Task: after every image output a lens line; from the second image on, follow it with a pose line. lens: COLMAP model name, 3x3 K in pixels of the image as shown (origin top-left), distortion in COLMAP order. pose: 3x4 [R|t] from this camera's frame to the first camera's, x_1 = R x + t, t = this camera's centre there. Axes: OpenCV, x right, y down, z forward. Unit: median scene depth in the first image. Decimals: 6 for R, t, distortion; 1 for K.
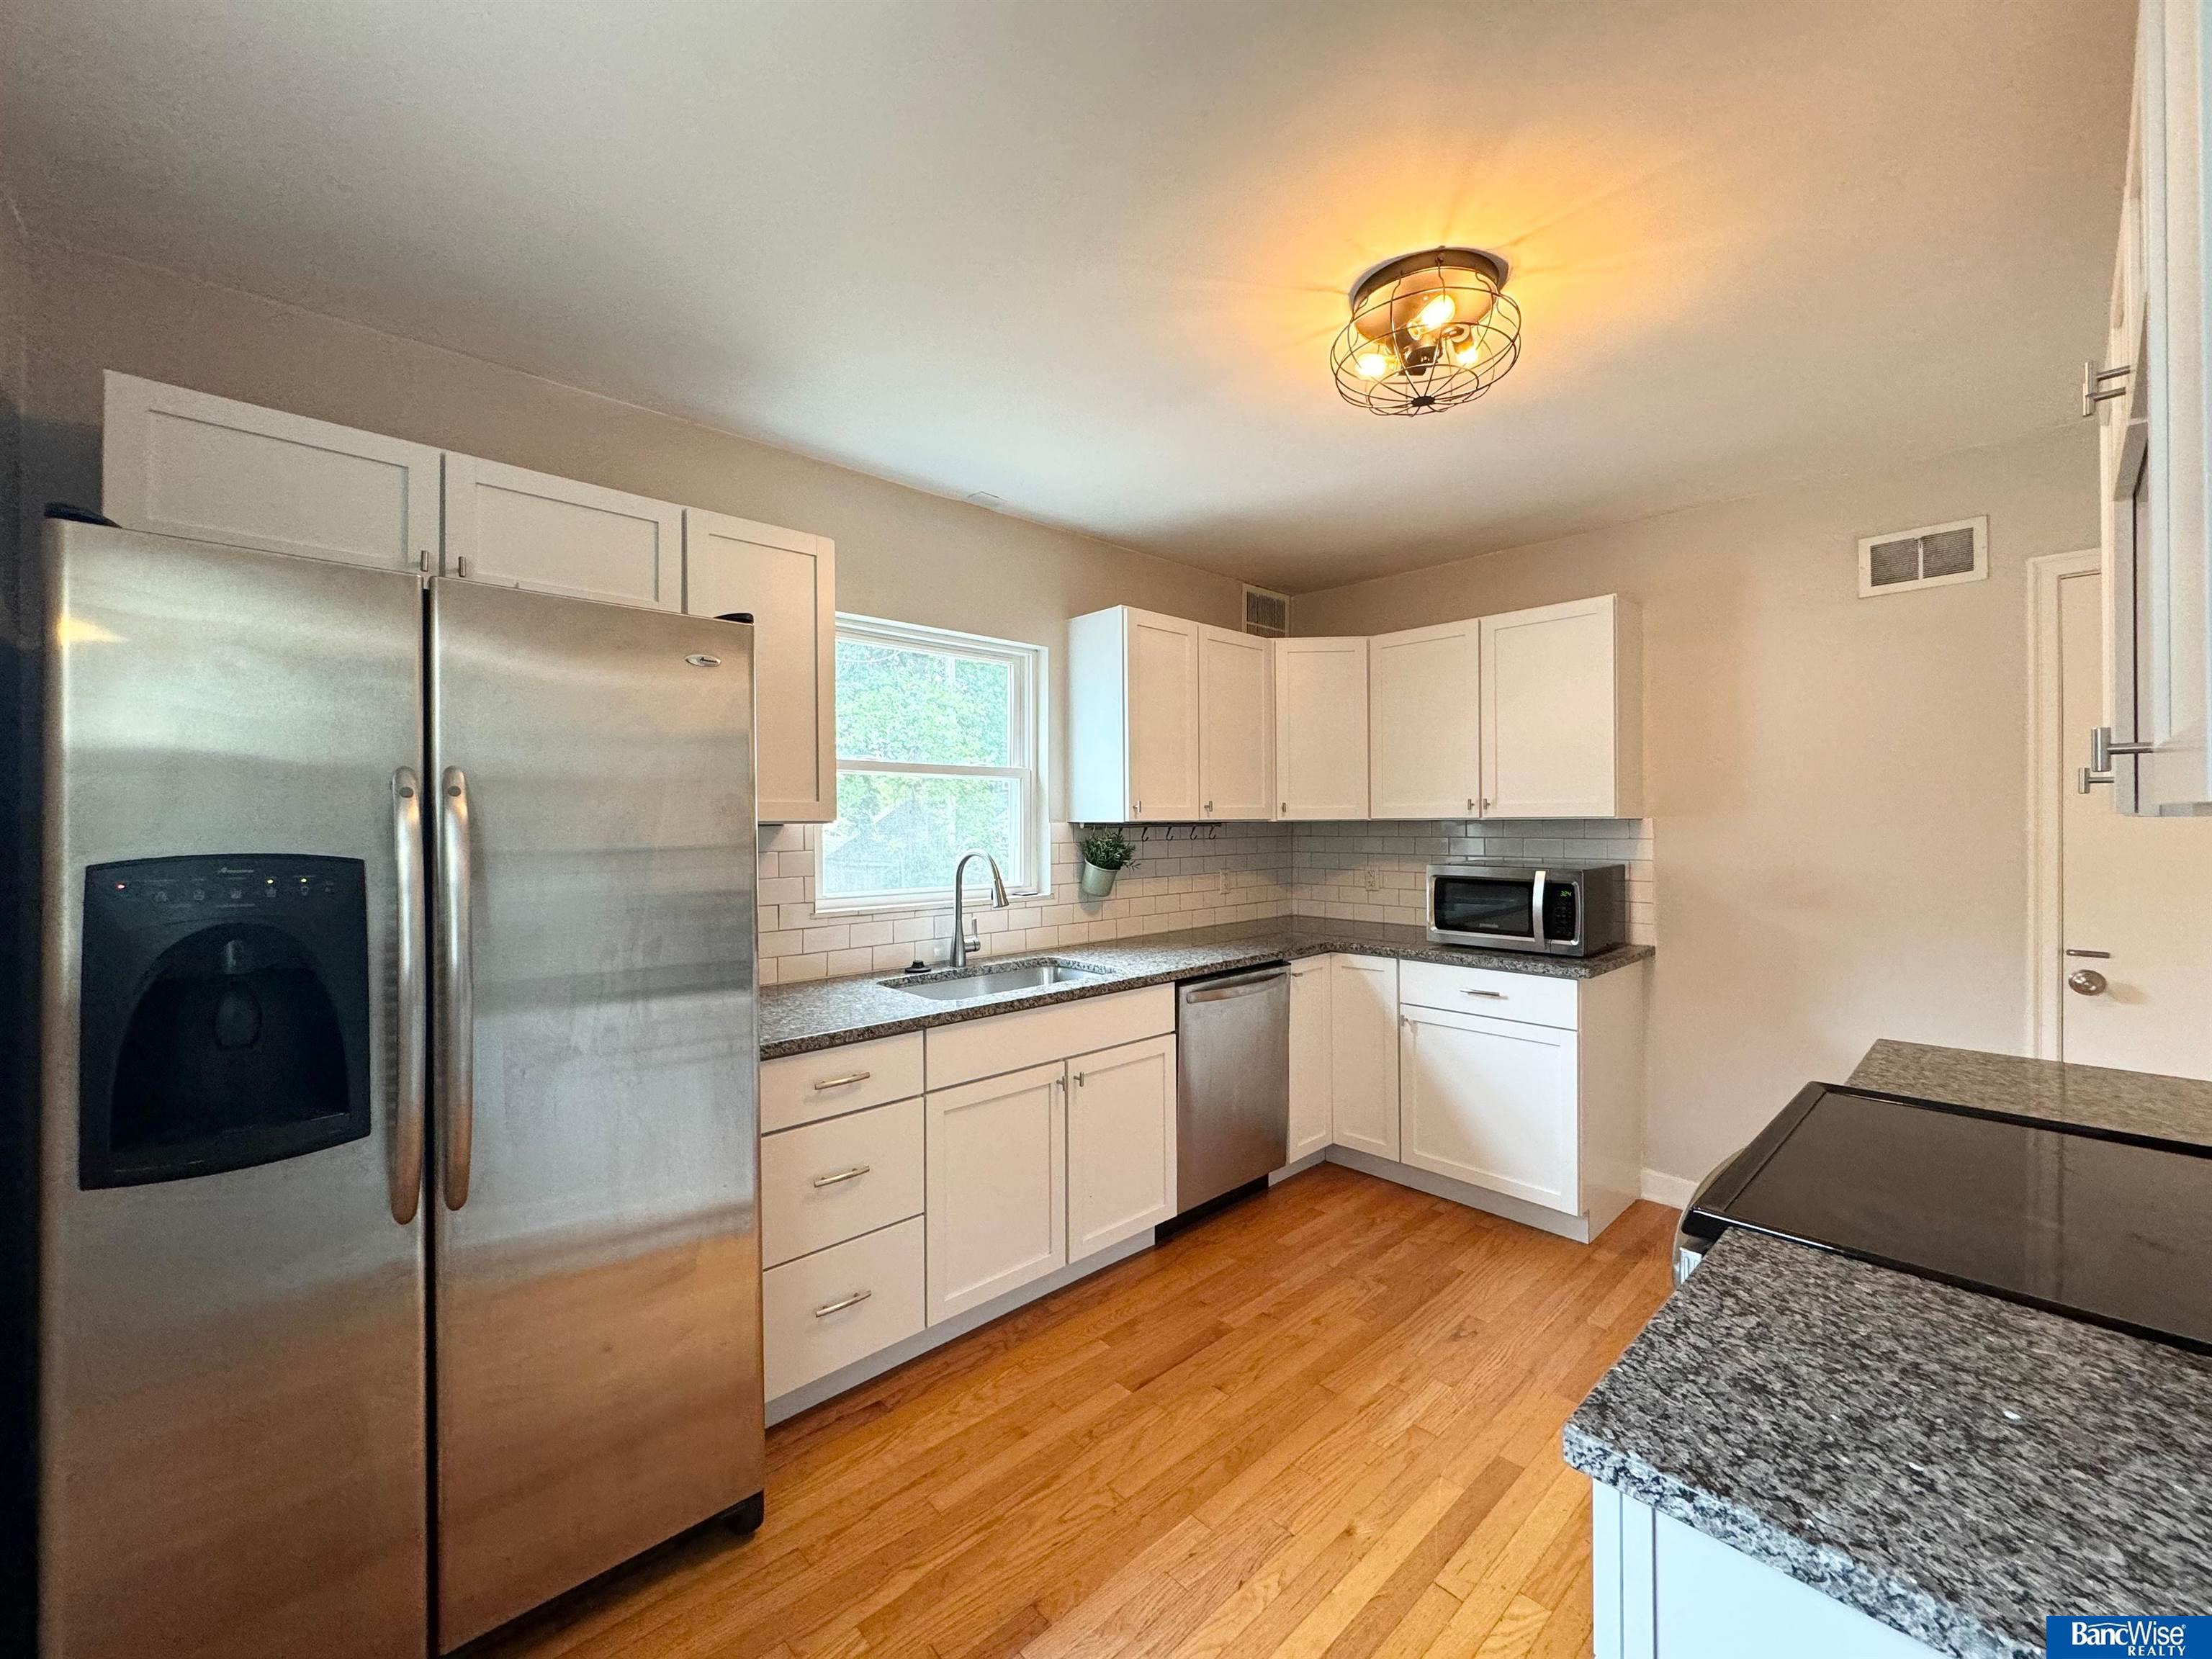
lens RADIAL K [[877.2, 0, 1104.7], [0, 877.2, 824.8], [0, 0, 1]] dist [-0.005818, 0.001768]
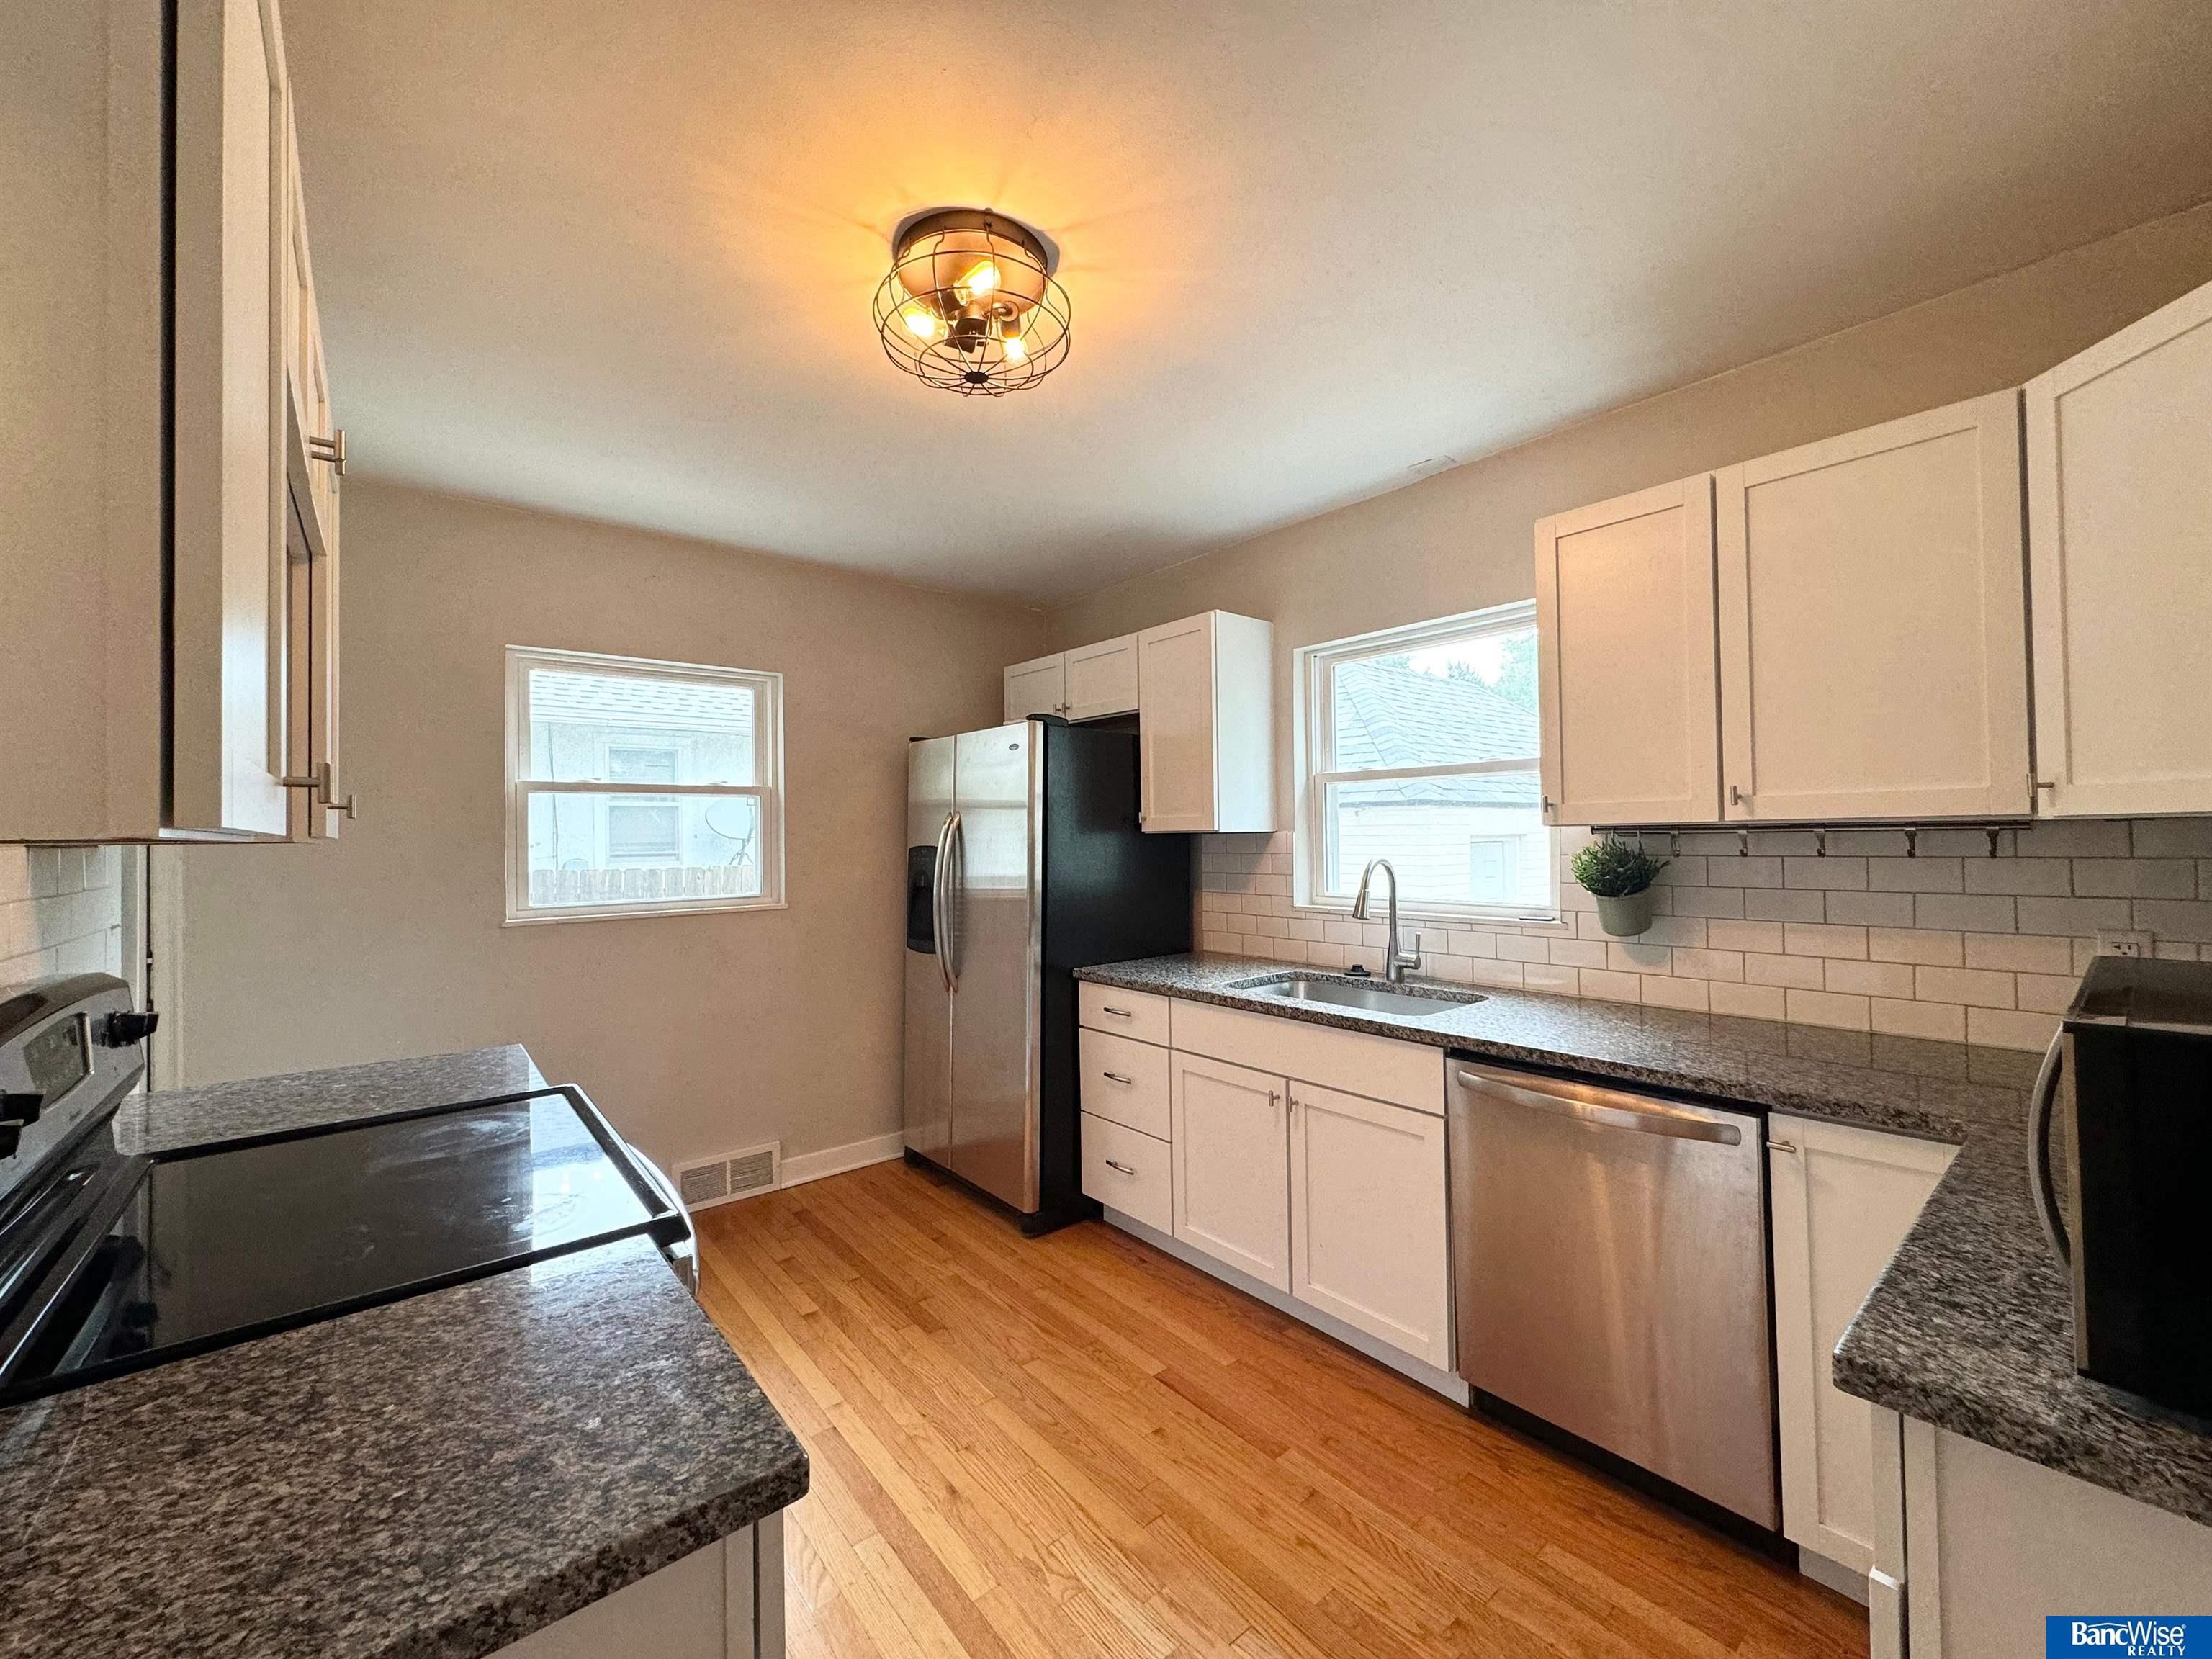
lens RADIAL K [[877.2, 0, 1105.6], [0, 877.2, 827.7], [0, 0, 1]] dist [-0.005818, 0.001768]
pose [[-0.054556, -0.001718, -0.998509, 0.918404], [0.010099, 0.999946, -0.002272, -0.005481], [0.998460, -0.010208, -0.054536, 0.853553]]
